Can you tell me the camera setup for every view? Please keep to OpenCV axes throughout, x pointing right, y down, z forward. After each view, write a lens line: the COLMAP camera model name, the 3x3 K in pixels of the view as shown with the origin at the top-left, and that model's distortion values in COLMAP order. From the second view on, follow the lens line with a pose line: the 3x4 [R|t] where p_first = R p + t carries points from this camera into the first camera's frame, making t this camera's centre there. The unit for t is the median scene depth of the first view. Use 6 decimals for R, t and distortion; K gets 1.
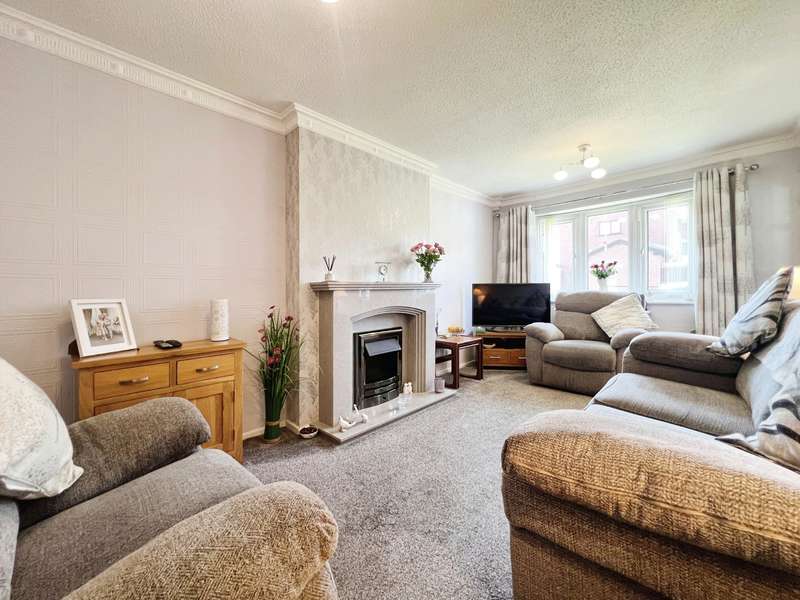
lens RADIAL K [[323.6, 0, 406.0], [0, 323.6, 297.9], [0, 0, 1]] dist [-0.001066, 0.000234]
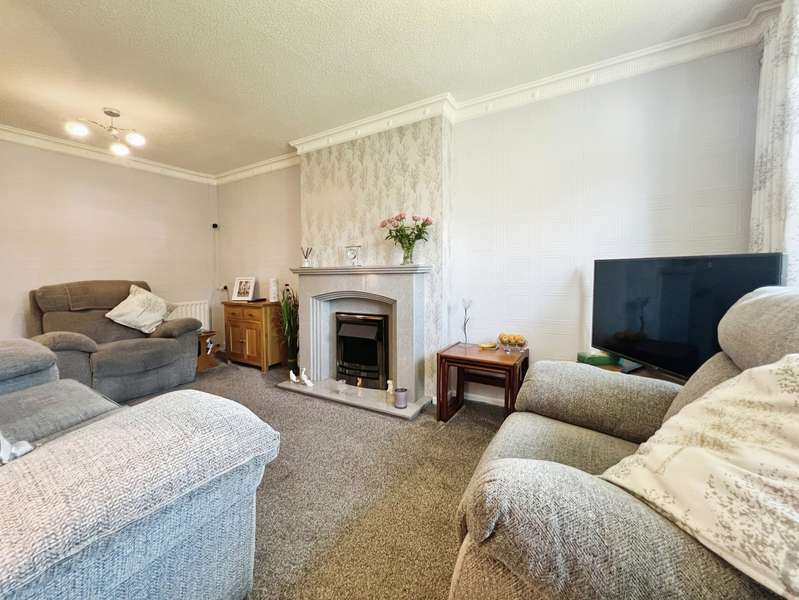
lens RADIAL K [[323.2, 0, 405.1], [0, 323.2, 296.4], [0, 0, 1]] dist [-0.001066, 0.000234]
pose [[0.227533, 0.069905, -0.971258, 0.945300], [-0.030712, 0.997439, 0.064595, -0.026789], [0.973286, 0.015132, 0.229097, 0.936073]]
